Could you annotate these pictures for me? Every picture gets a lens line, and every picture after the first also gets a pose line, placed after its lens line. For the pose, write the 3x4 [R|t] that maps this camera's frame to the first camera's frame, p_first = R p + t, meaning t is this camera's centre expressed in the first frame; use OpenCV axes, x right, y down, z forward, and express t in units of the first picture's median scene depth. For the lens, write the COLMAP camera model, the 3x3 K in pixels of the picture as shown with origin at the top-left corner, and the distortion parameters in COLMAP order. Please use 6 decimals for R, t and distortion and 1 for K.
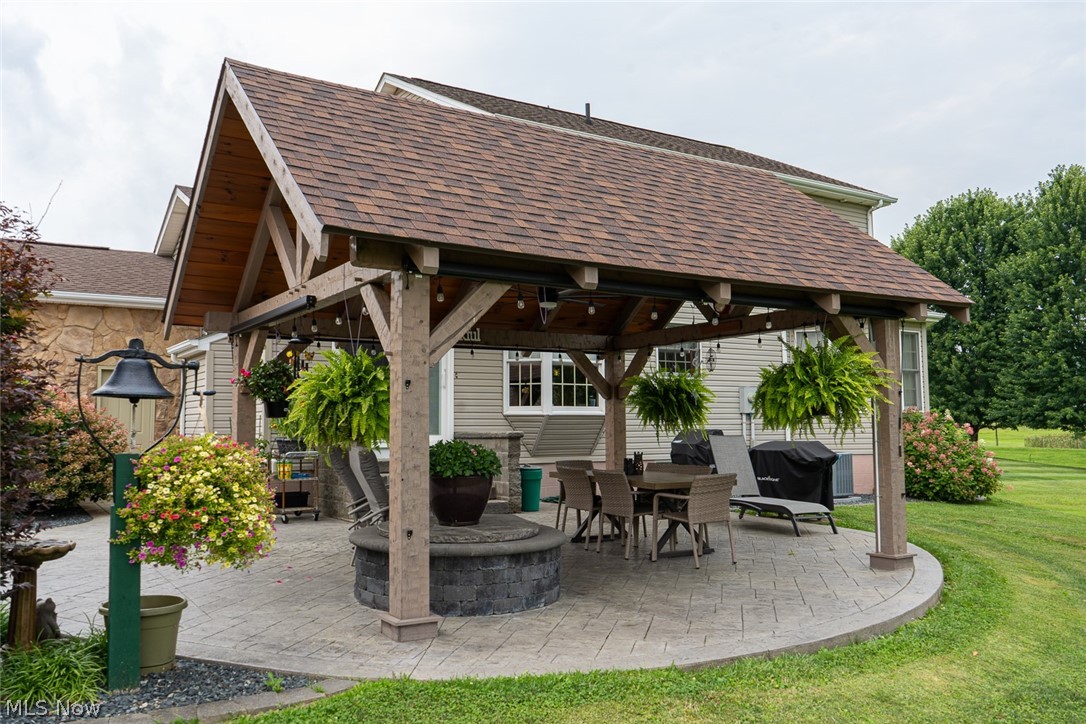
lens RADIAL K [[873.3, 0, 526.9], [0, 873.3, 357.9], [0, 0, 1]] dist [-0.003438, -0.002492]
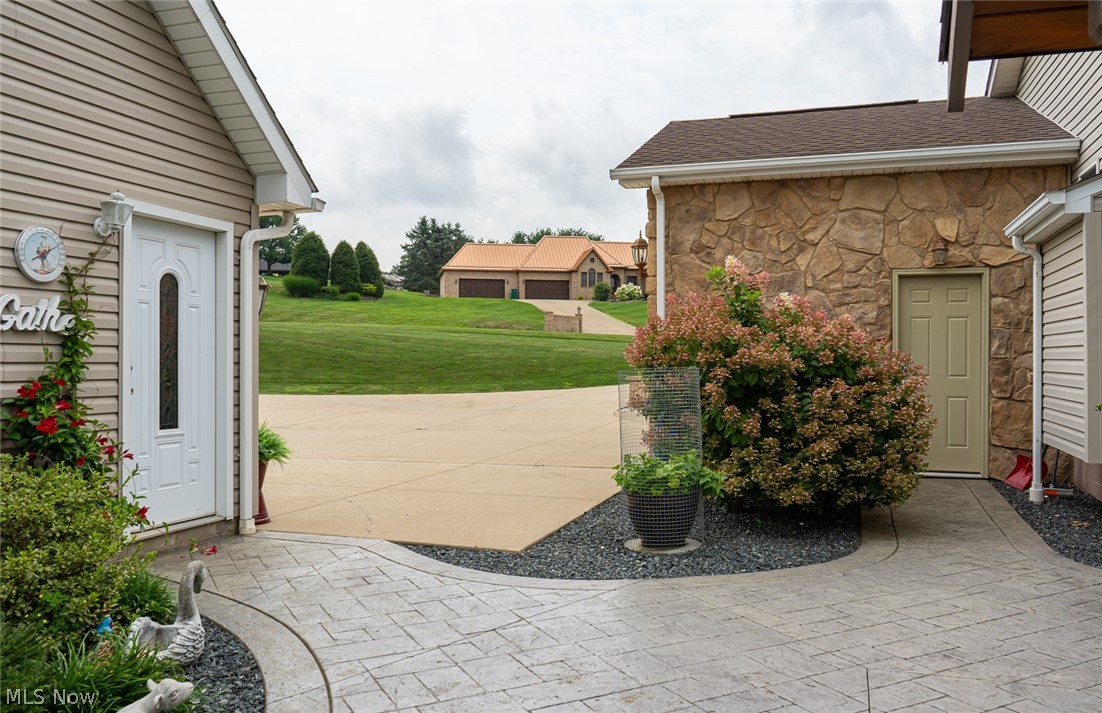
lens RADIAL K [[883.9, 0, 551.0], [0, 883.9, 356.5], [0, 0, 1]] dist [-0.007520, -0.005653]
pose [[0.630890, 0.003970, -0.775862, -0.177155], [0.057196, 0.997028, 0.051610, 0.027624], [0.773761, -0.076936, 0.628788, 0.465270]]
